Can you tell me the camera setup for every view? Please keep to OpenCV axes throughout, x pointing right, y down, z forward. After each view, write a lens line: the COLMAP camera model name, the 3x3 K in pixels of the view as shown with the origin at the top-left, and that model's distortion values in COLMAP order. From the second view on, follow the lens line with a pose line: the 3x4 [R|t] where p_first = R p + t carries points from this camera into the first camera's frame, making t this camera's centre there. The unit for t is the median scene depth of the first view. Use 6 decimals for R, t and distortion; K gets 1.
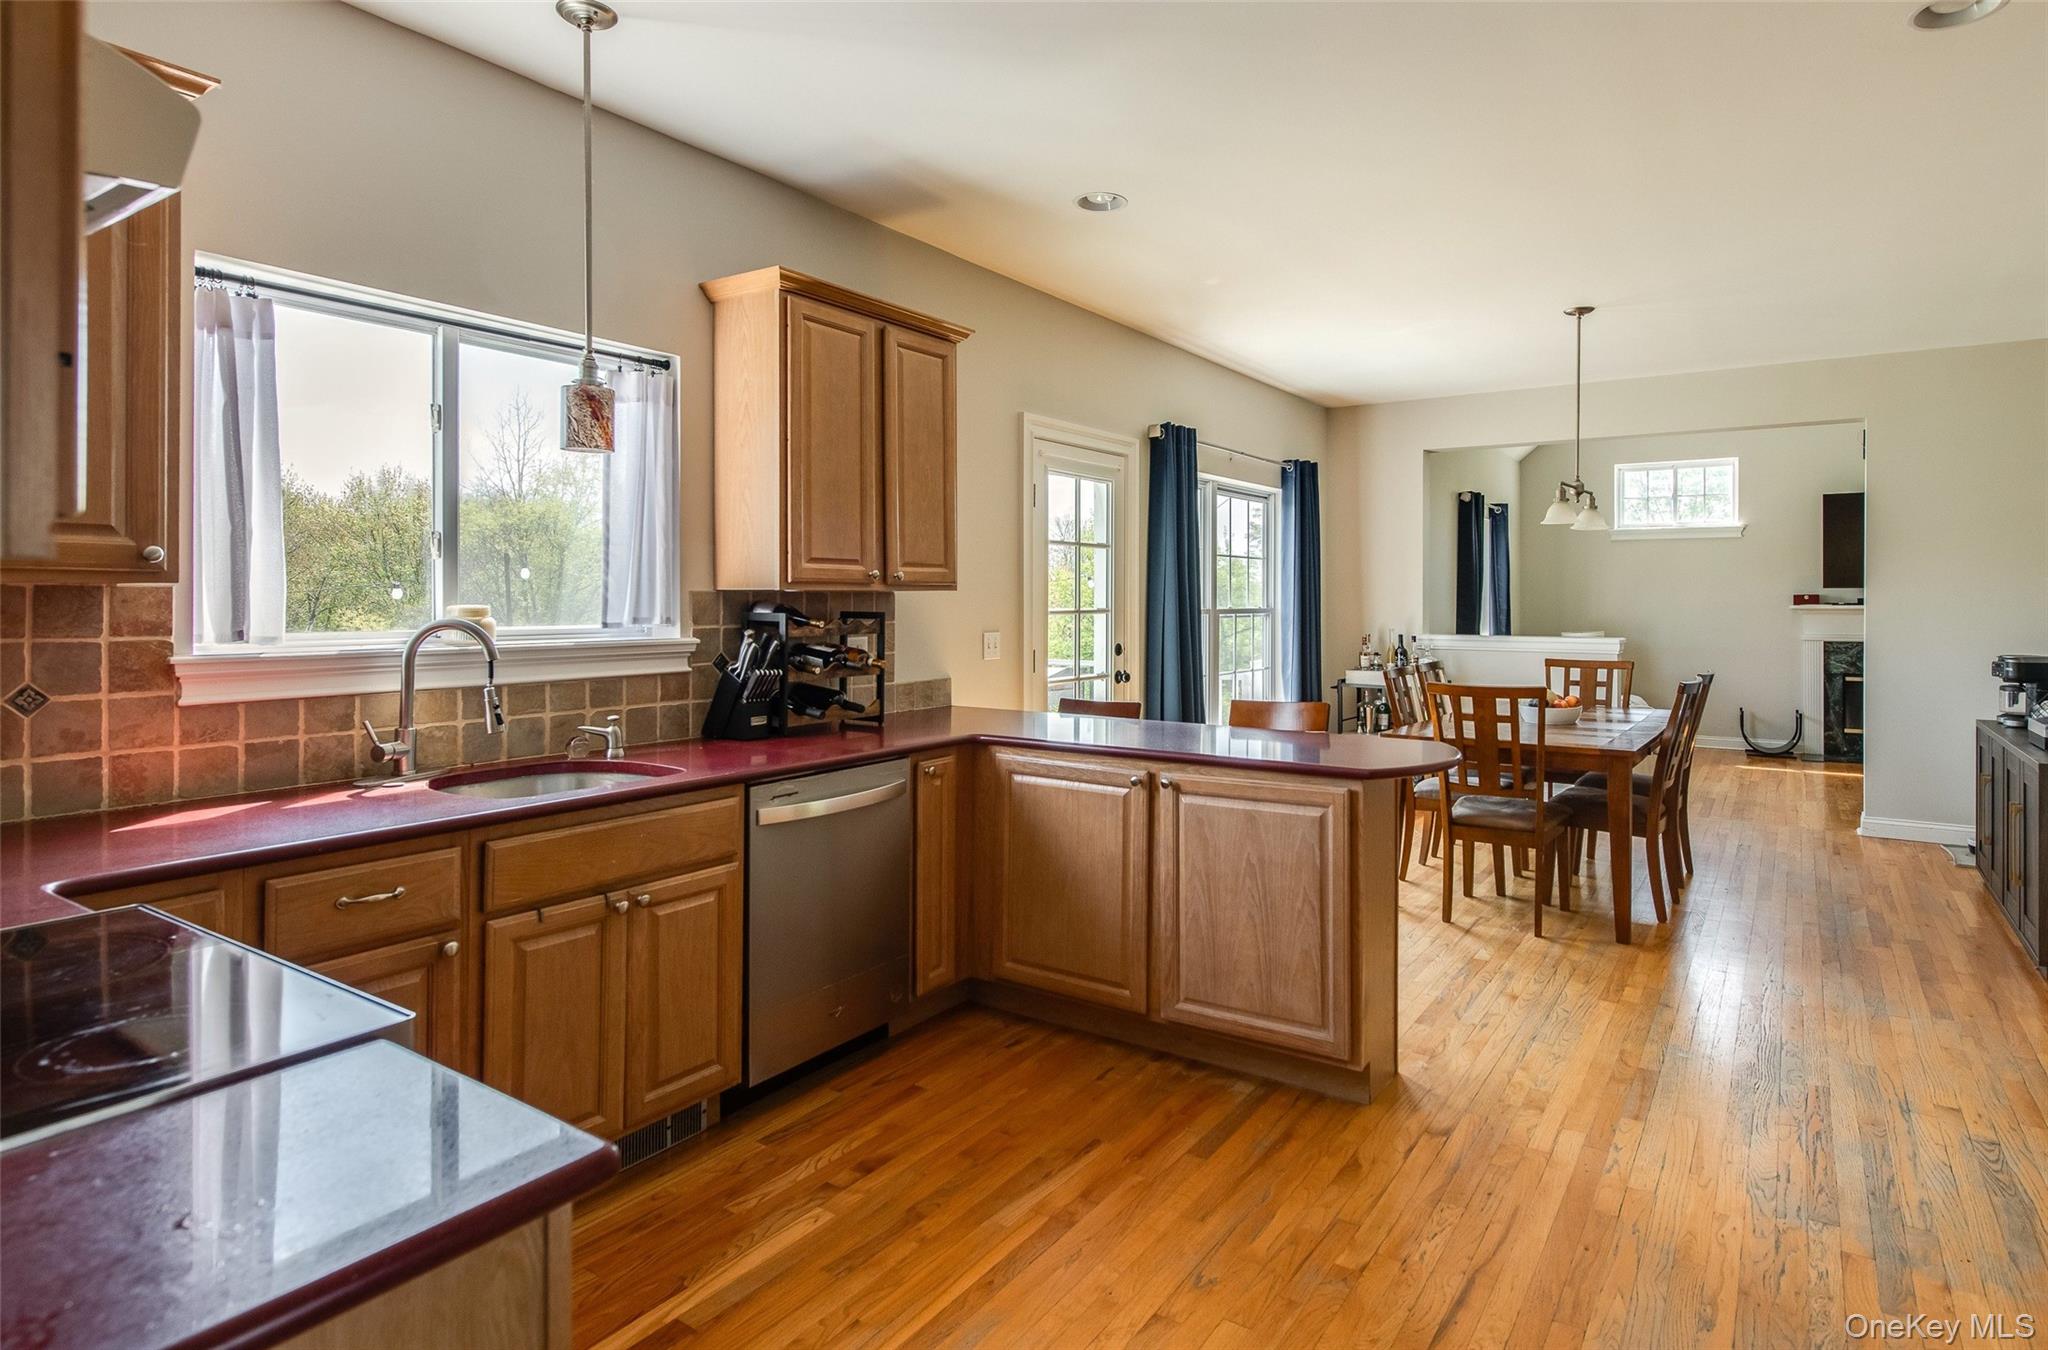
lens RADIAL K [[1162.9, 0, 1032.2], [0, 1162.9, 601.4], [0, 0, 1]] dist [0.000334, -0.004933]
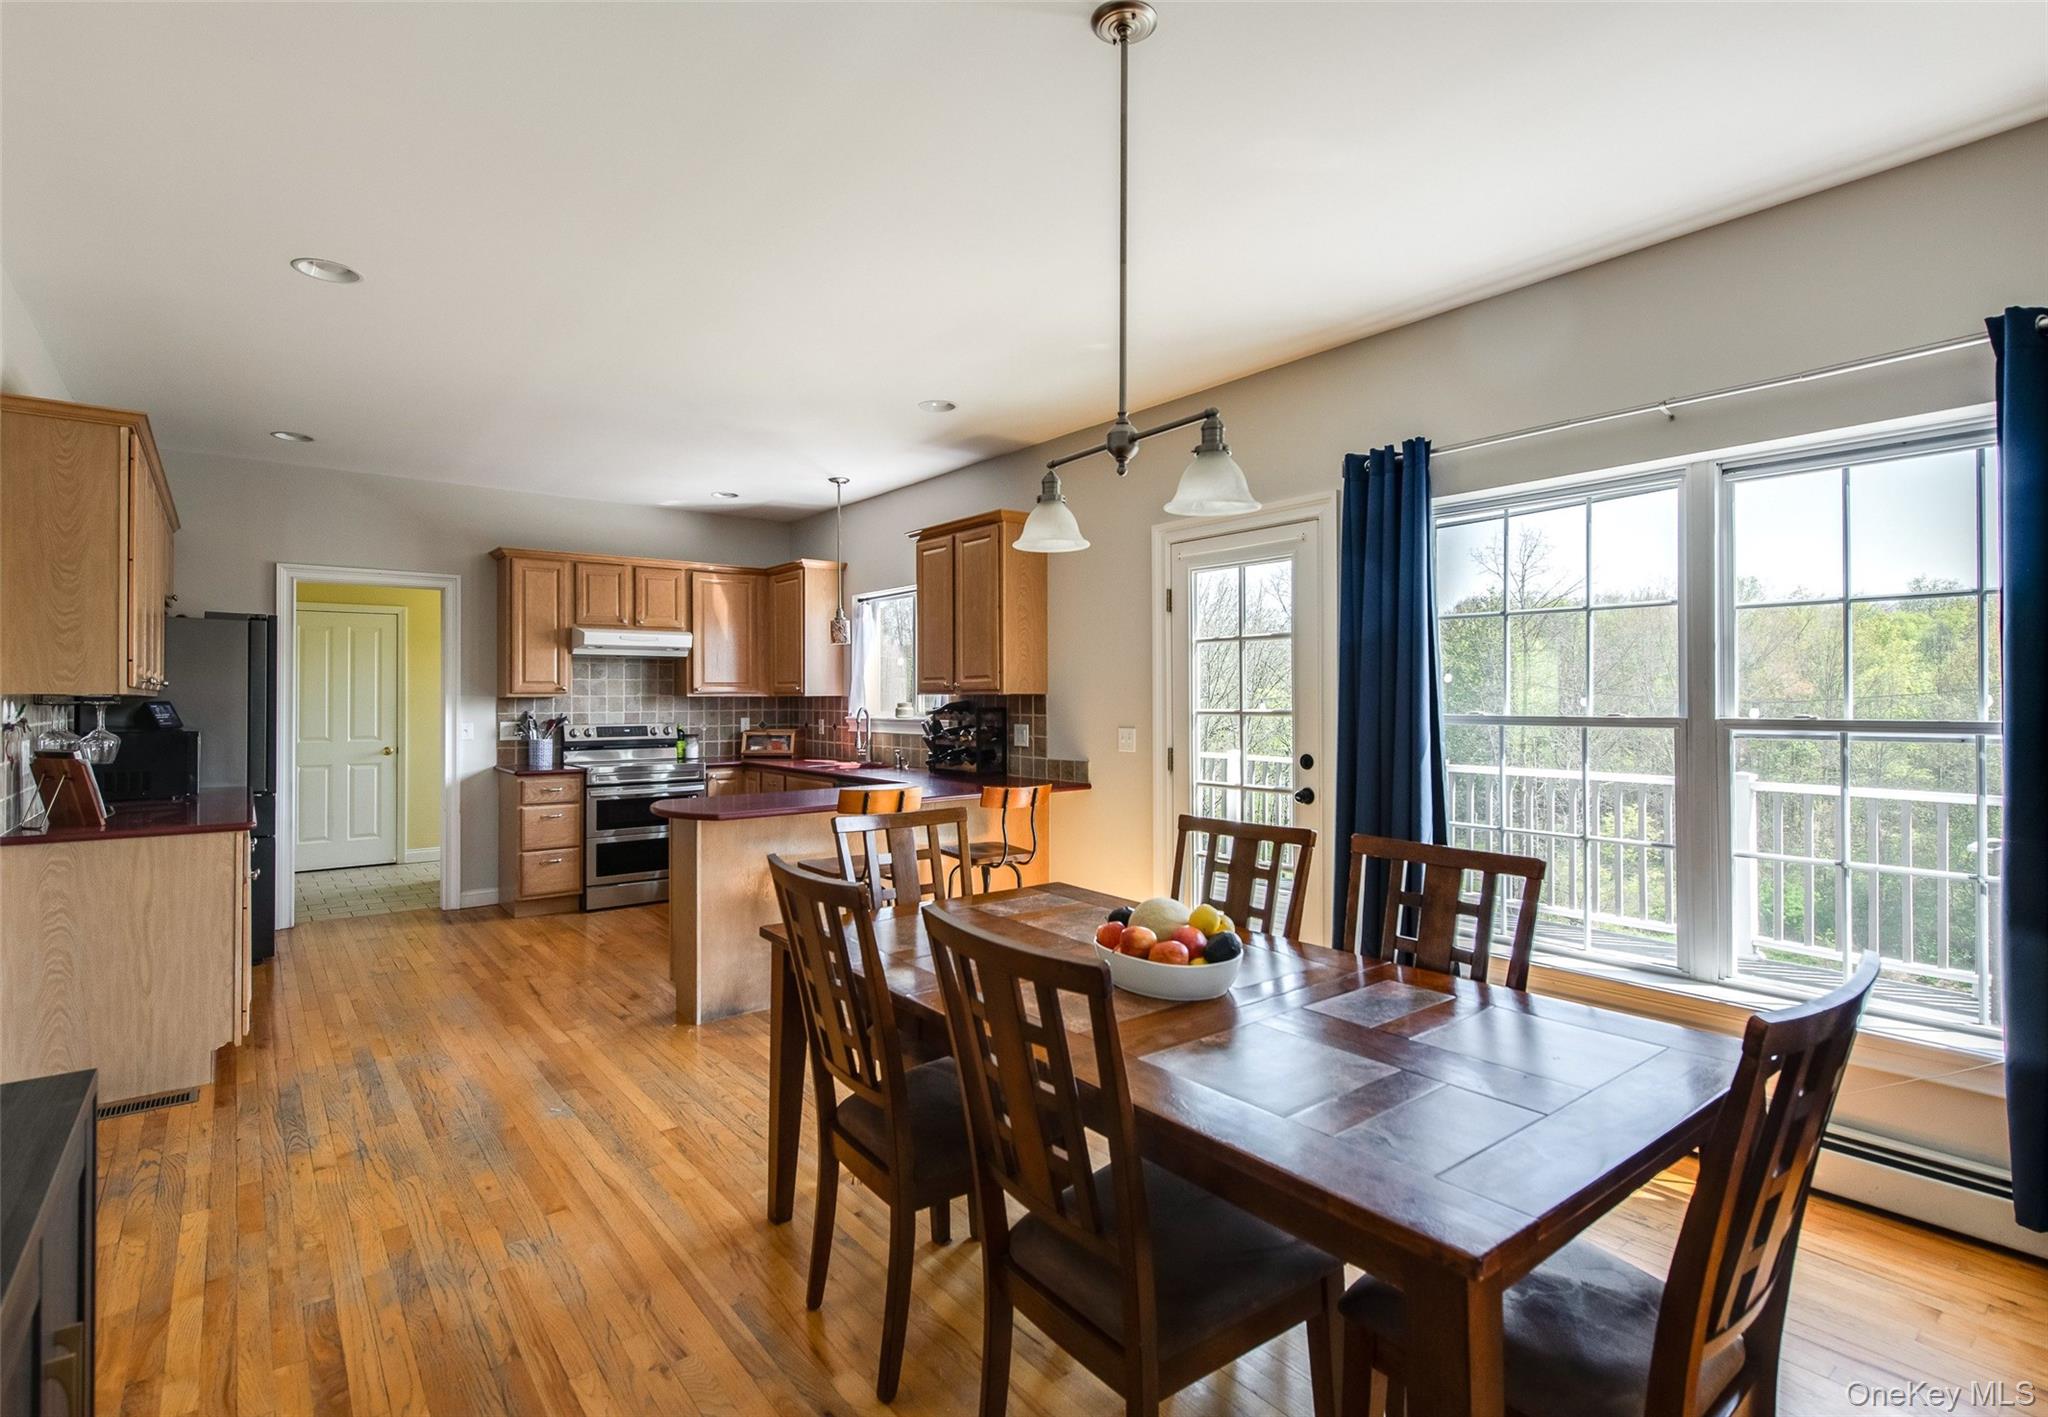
lens RADIAL K [[1000.9, 0, 1028.9], [0, 1000.9, 691.1], [0, 0, 1]] dist [-0.000533, -0.000066]
pose [[-0.319797, -0.006194, -0.947466, 1.186121], [-0.001952, 0.999981, -0.005879, -0.004763], [0.947484, -0.000031, -0.319803, 1.554042]]
